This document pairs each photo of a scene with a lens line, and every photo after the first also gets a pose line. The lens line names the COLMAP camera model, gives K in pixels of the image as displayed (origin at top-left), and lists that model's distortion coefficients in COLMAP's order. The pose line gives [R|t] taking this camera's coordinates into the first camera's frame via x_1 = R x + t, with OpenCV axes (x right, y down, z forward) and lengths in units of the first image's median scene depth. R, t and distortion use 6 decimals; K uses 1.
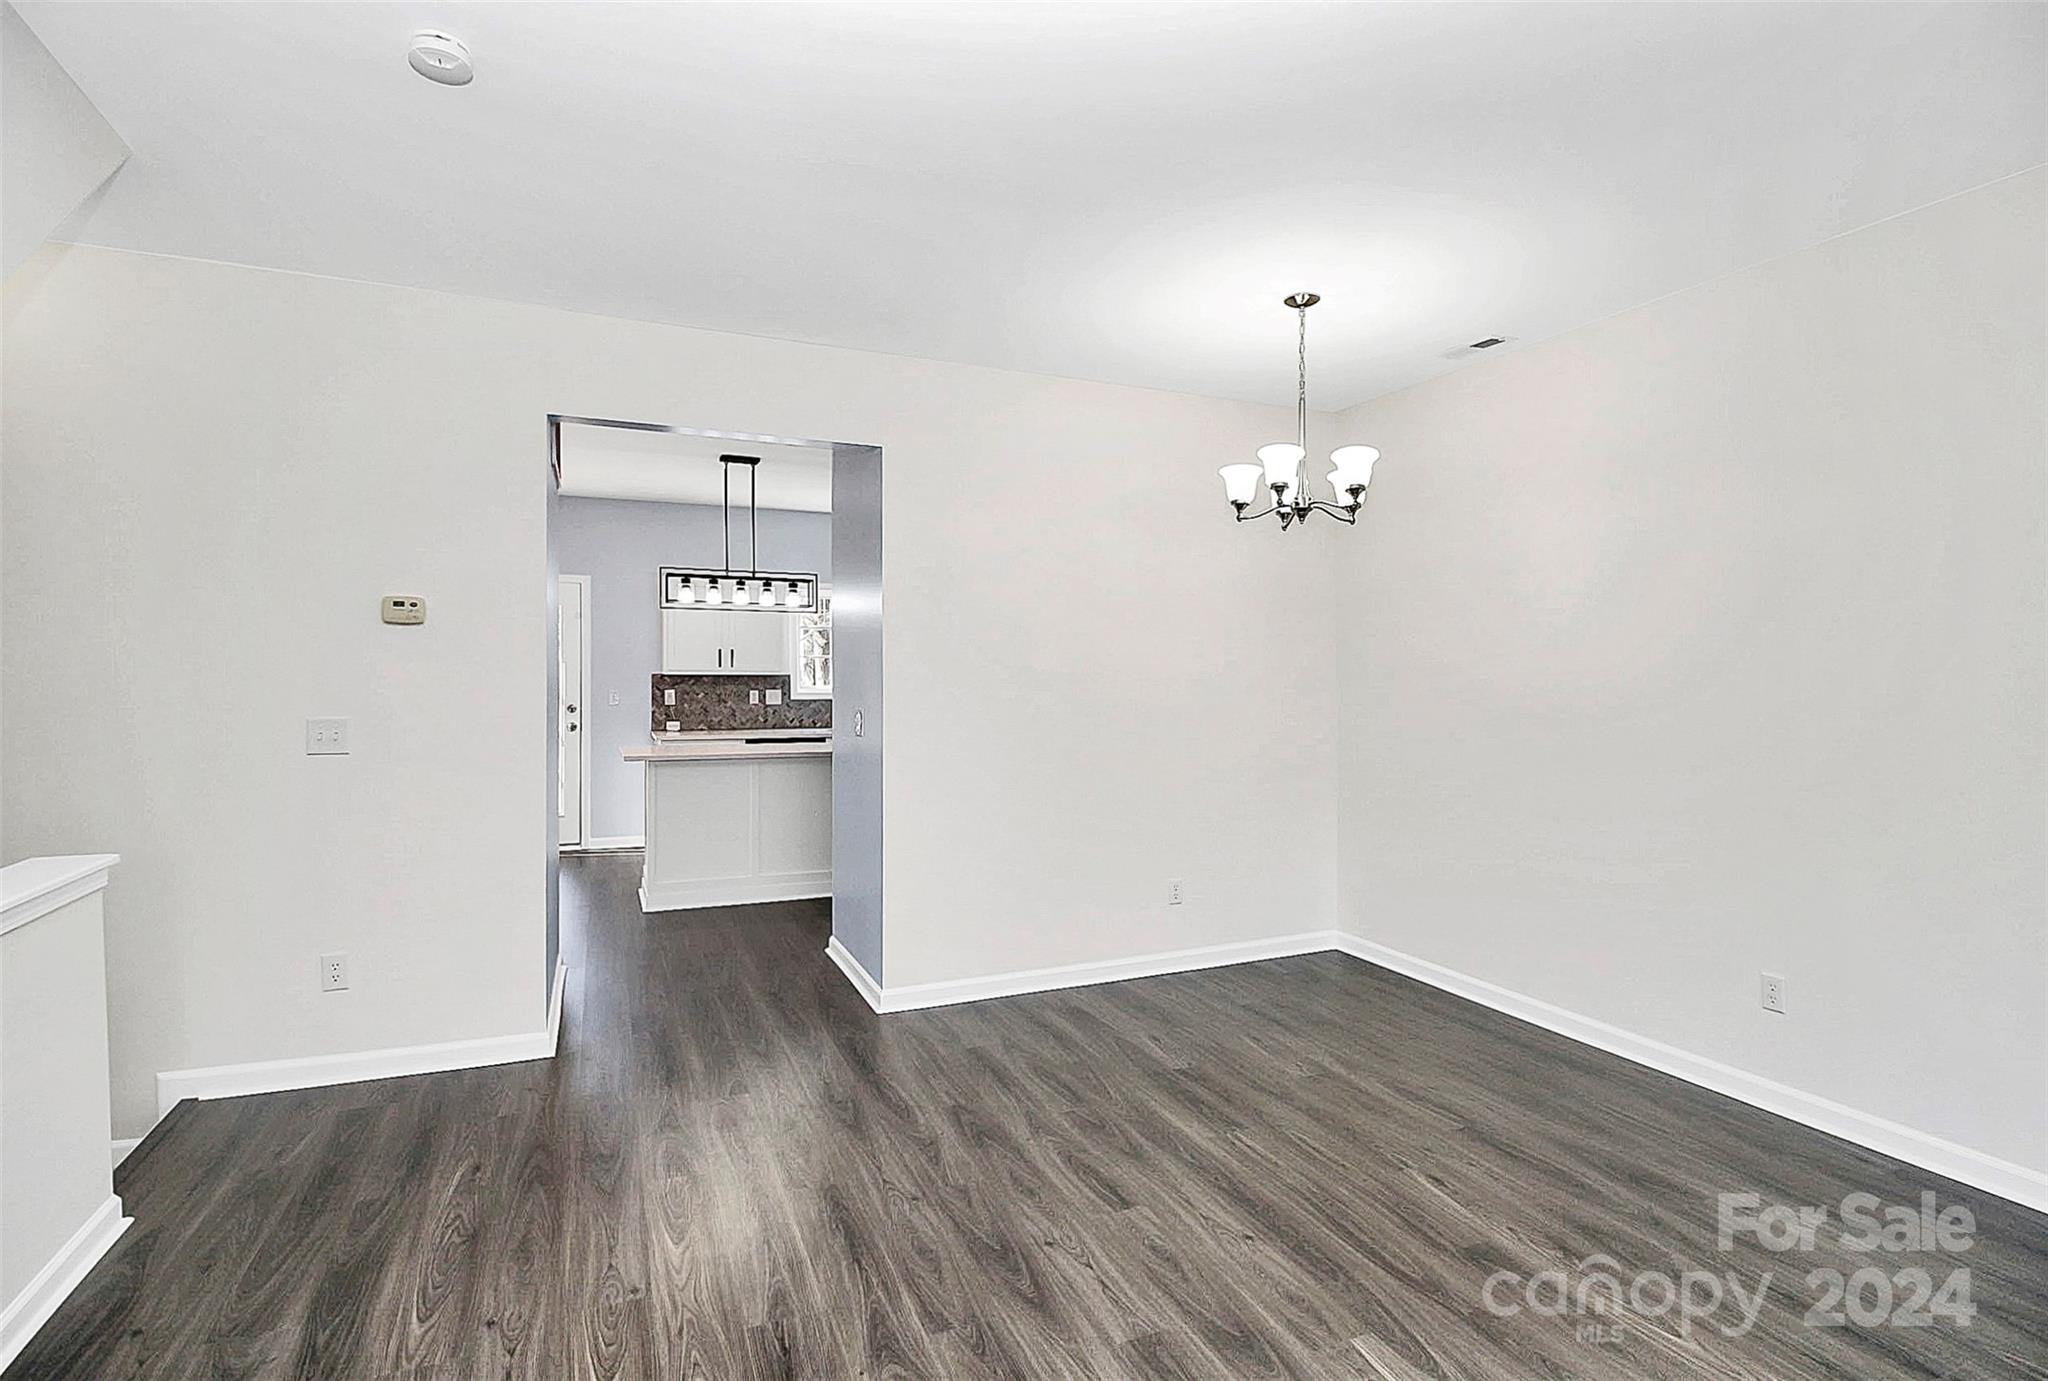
lens RADIAL K [[990.9, 0, 1021.9], [0, 990.9, 661.2], [0, 0, 1]] dist [0.000734, -0.000003]
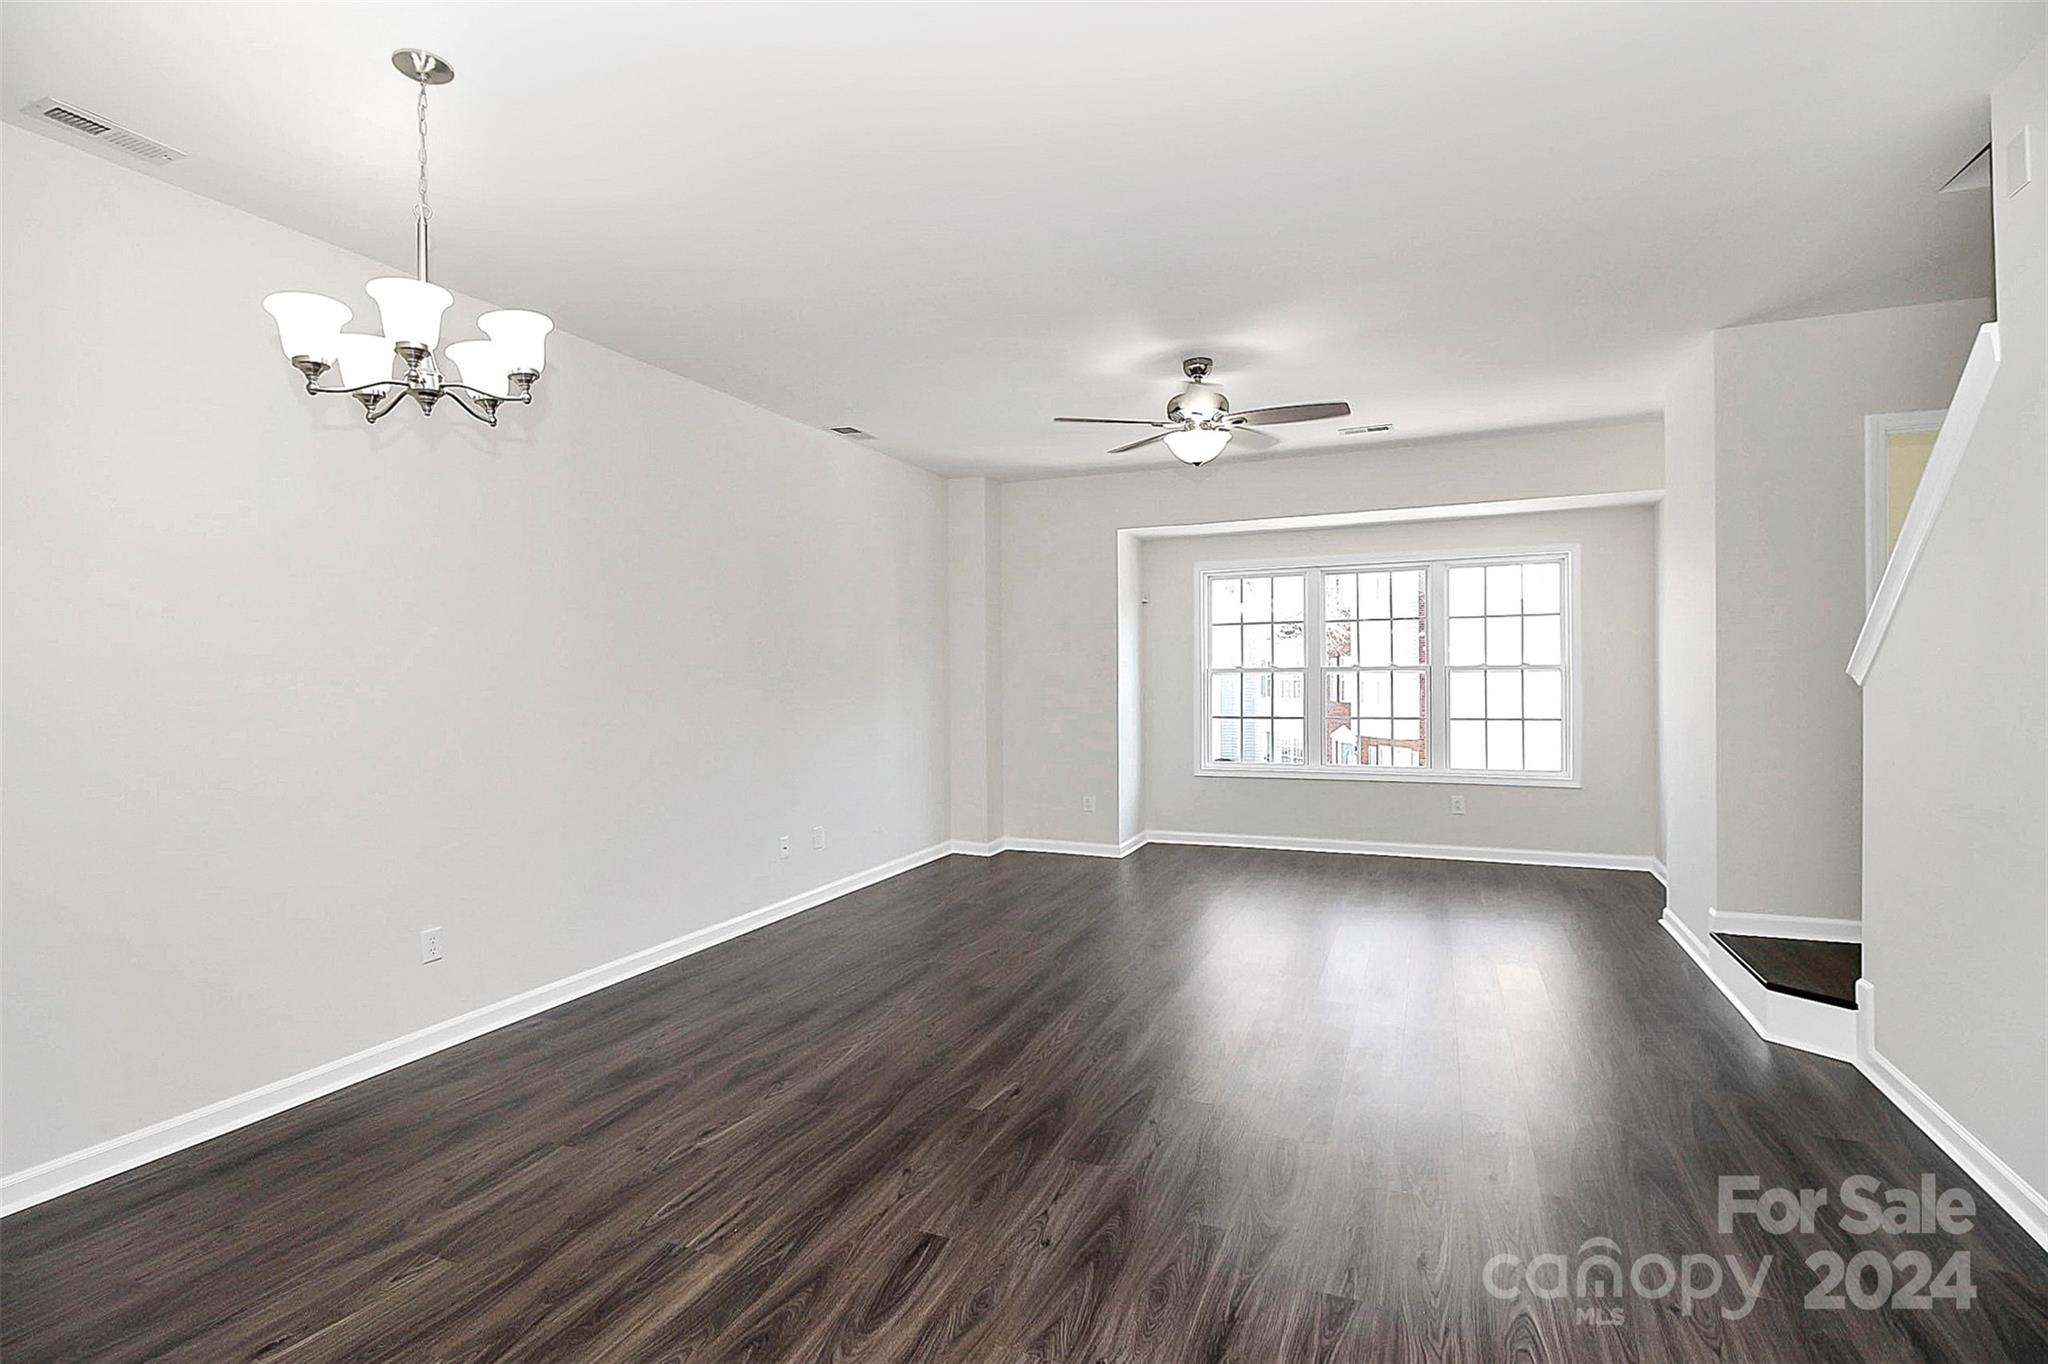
lens RADIAL K [[954.3, 0, 1028.5], [0, 954.3, 669.9], [0, 0, 1]] dist [0.002092, -0.012672]
pose [[-0.695694, 0.006587, 0.718308, -0.536529], [-0.000998, 0.999948, -0.010136, 0.040349], [-0.718338, -0.007769, -0.695651, 1.427426]]
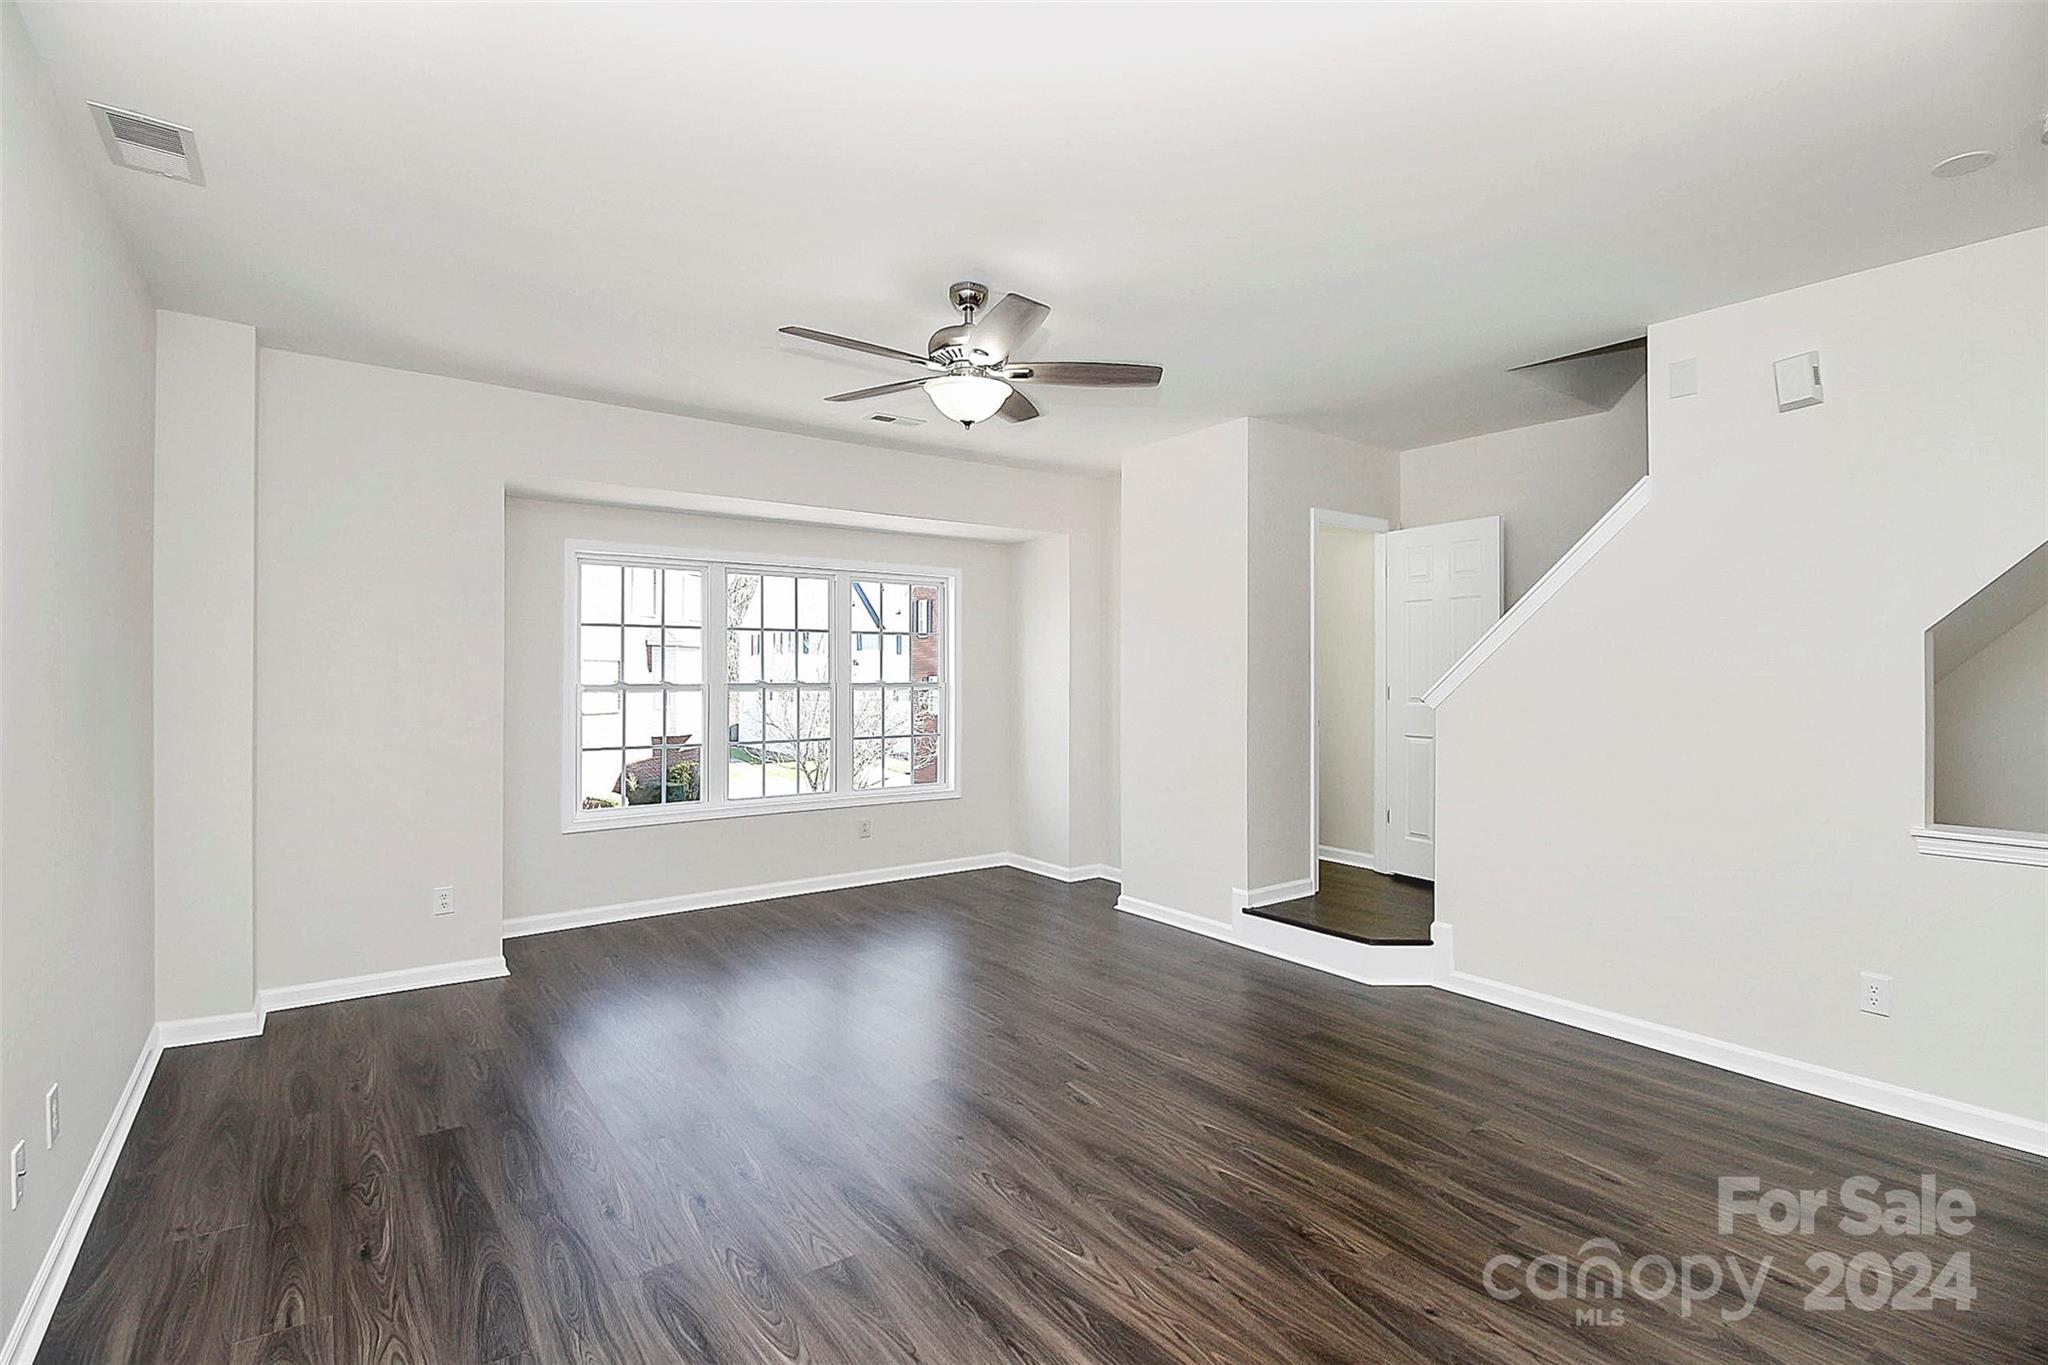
lens RADIAL K [[960.2, 0, 1020.0], [0, 960.2, 642.2], [0, 0, 1]] dist [-0.003828, -0.000663]
pose [[-0.973006, -0.011782, -0.230478, 0.582243], [-0.000713, 0.998845, -0.048048, 0.017282], [0.230778, -0.046586, -0.971890, 1.314863]]
